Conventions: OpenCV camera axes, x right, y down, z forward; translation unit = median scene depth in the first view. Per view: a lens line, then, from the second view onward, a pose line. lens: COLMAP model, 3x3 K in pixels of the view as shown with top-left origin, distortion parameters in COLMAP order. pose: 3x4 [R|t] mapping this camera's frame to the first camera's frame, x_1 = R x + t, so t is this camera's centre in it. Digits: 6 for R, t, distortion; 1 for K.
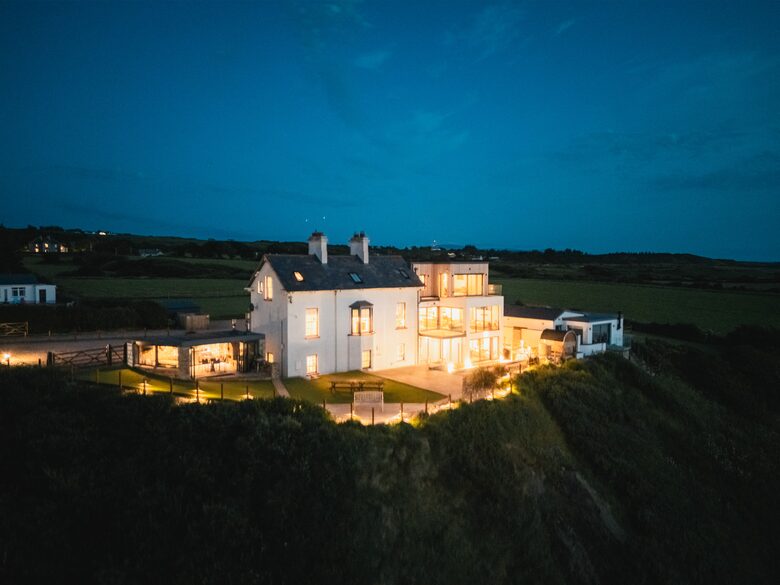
lens RADIAL K [[570.4, 0, 390.0], [0, 570.4, 292.5], [0, 0, 1]] dist [0.105630, -0.109408]
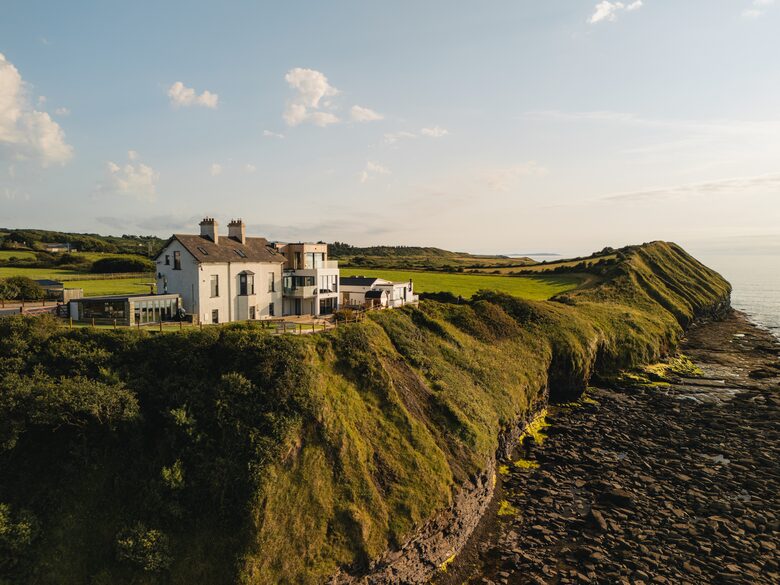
lens RADIAL K [[571.6, 0, 392.0], [0, 571.6, 298.3], [0, 0, 1]] dist [0.102777, -0.112402]
pose [[0.919987, -0.029753, 0.390818, -0.243110], [0.021337, 0.999438, 0.025861, 0.048336], [-0.391368, -0.015453, 0.920105, -0.357843]]
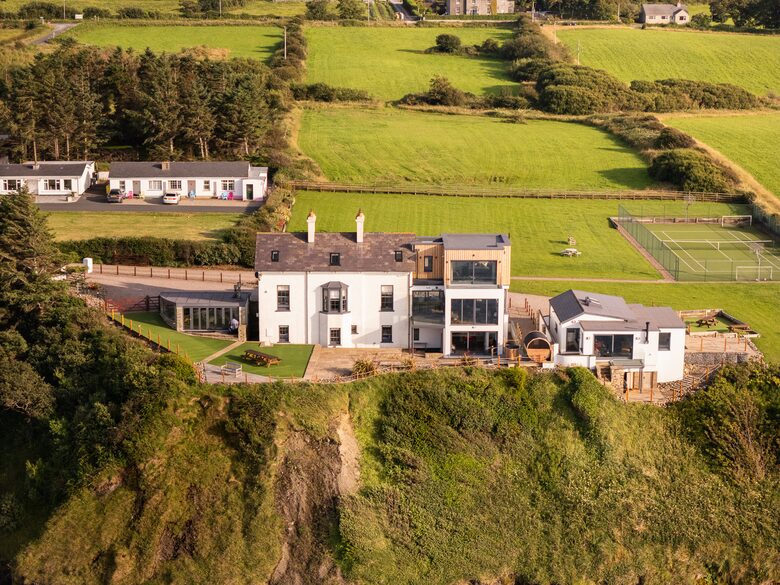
lens RADIAL K [[1595.1, 0, 390.0], [0, 1595.1, 292.5], [0, 0, 1]] dist [-0.404288, 2.925934]
pose [[0.781005, 0.137560, -0.609186, 1.672363], [-0.038286, 0.984152, 0.173146, -0.439058], [0.623350, -0.111904, 0.773895, -1.122071]]
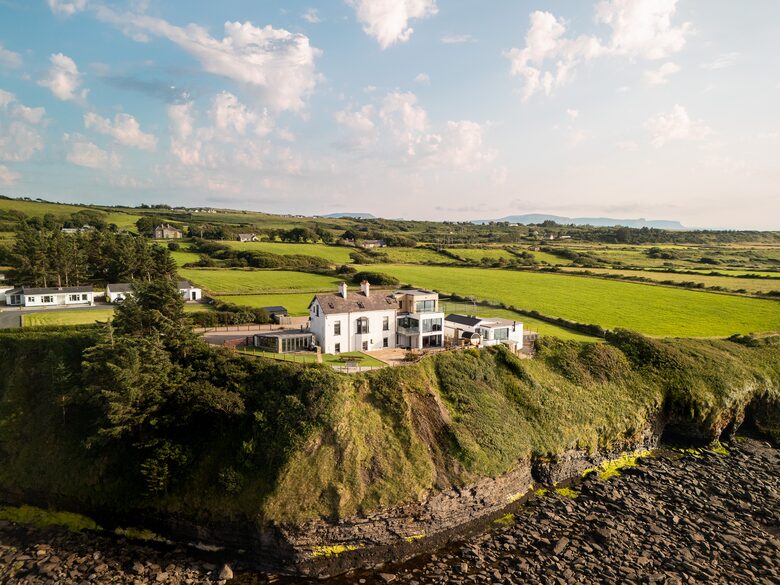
lens RADIAL K [[571.6, 0, 392.0], [0, 571.6, 298.3], [0, 0, 1]] dist [0.102777, -0.112402]
pose [[0.989953, 0.018757, -0.140148, 0.301963], [-0.010168, 0.998040, 0.061749, -0.159378], [0.141032, -0.059704, 0.988203, -0.881108]]
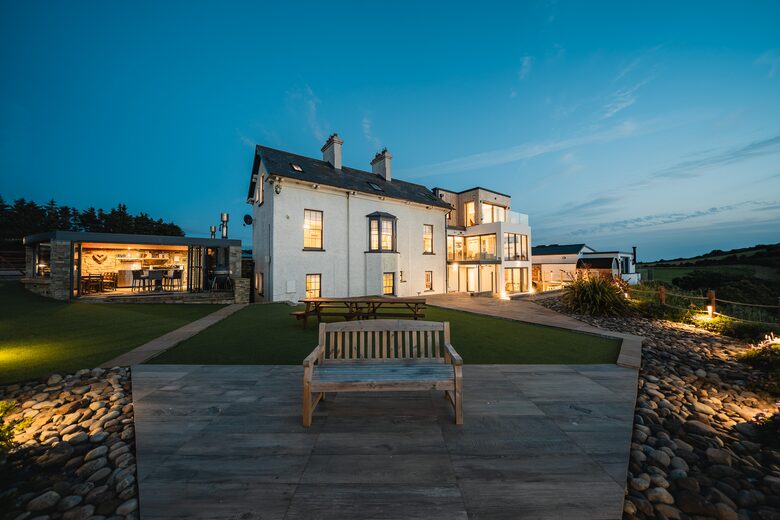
lens RADIAL K [[266.2, 0, 391.9], [0, 266.2, 263.3], [0, 0, 1]] dist [-0.000898, -0.000049]
pose [[0.998837, -0.008796, -0.047408, -0.017247], [0.005716, 0.997888, -0.064708, 0.101206], [0.047877, 0.064362, 0.996777, 0.570683]]
